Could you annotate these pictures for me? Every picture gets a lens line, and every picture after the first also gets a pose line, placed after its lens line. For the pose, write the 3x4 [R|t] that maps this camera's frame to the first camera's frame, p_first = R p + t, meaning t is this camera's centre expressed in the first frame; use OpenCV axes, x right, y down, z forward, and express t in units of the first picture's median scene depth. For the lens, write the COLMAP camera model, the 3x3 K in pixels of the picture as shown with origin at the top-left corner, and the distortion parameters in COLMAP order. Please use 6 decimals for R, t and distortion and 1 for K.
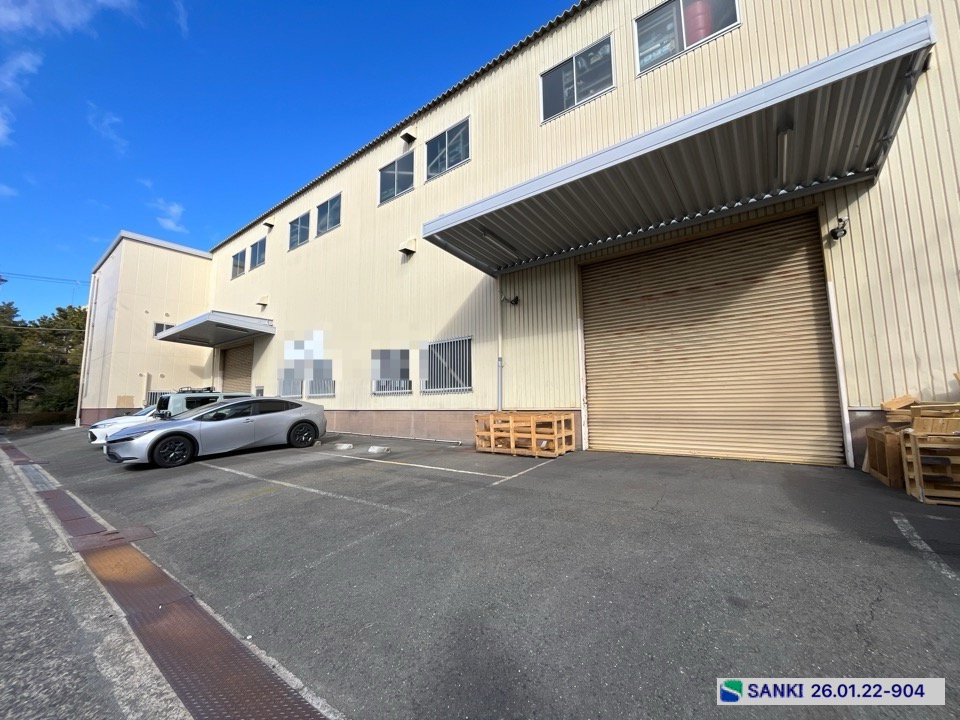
lens RADIAL K [[387.8, 0, 477.2], [0, 387.8, 361.3], [0, 0, 1]] dist [-0.003589, -0.000039]
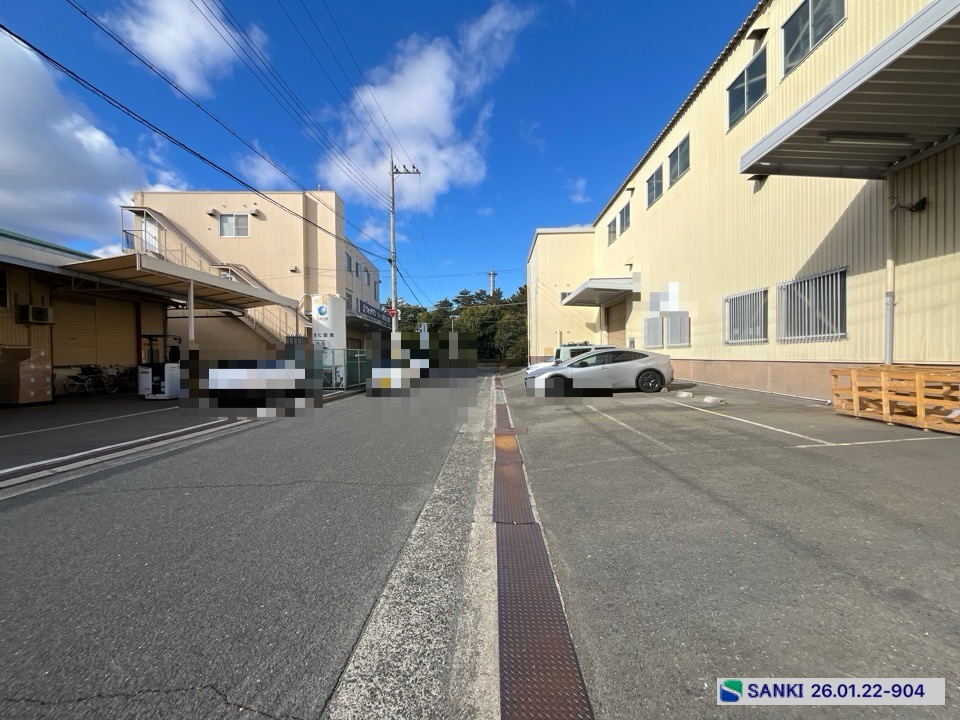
lens RADIAL K [[387.8, 0, 477.2], [0, 387.8, 361.3], [0, 0, 1]] dist [-0.003589, -0.000039]
pose [[0.575901, 0.014560, -0.817390, 0.175981], [0.097333, 0.991509, 0.086238, -0.015284], [0.811704, -0.129224, 0.569594, -0.047365]]
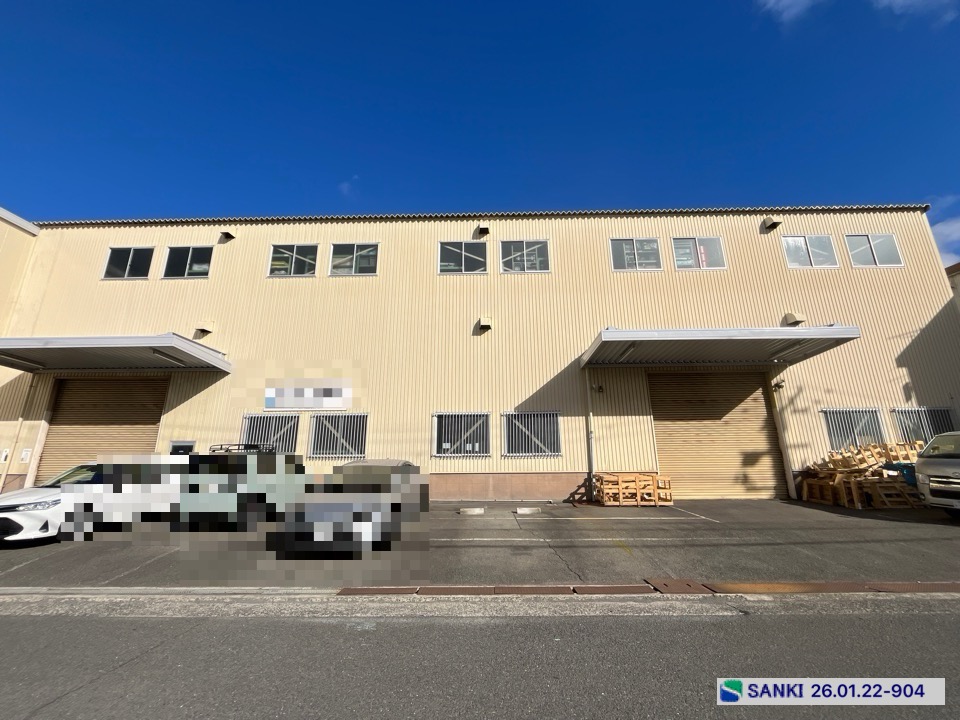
lens RADIAL K [[363.7, 0, 481.1], [0, 363.7, 376.7], [0, 0, 1]] dist [-0.002269, -0.000134]
pose [[0.803317, 0.146867, 0.577158, -0.817728], [-0.068106, 0.985413, -0.155960, 0.022539], [-0.591644, 0.085977, 0.801602, 0.193070]]
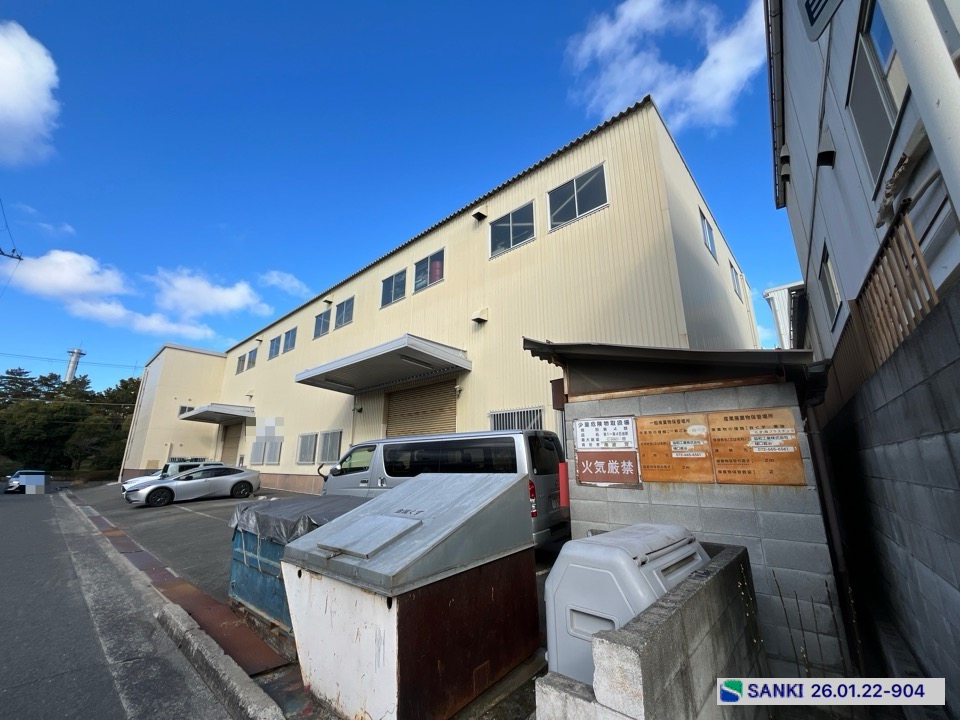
lens RADIAL K [[387.8, 0, 477.2], [0, 387.8, 361.3], [0, 0, 1]] dist [-0.003589, -0.000039]
pose [[0.996633, -0.010616, -0.081300, 0.633361], [-0.001647, 0.988790, -0.149304, -0.097609], [0.081973, 0.148935, 0.985443, -0.563387]]
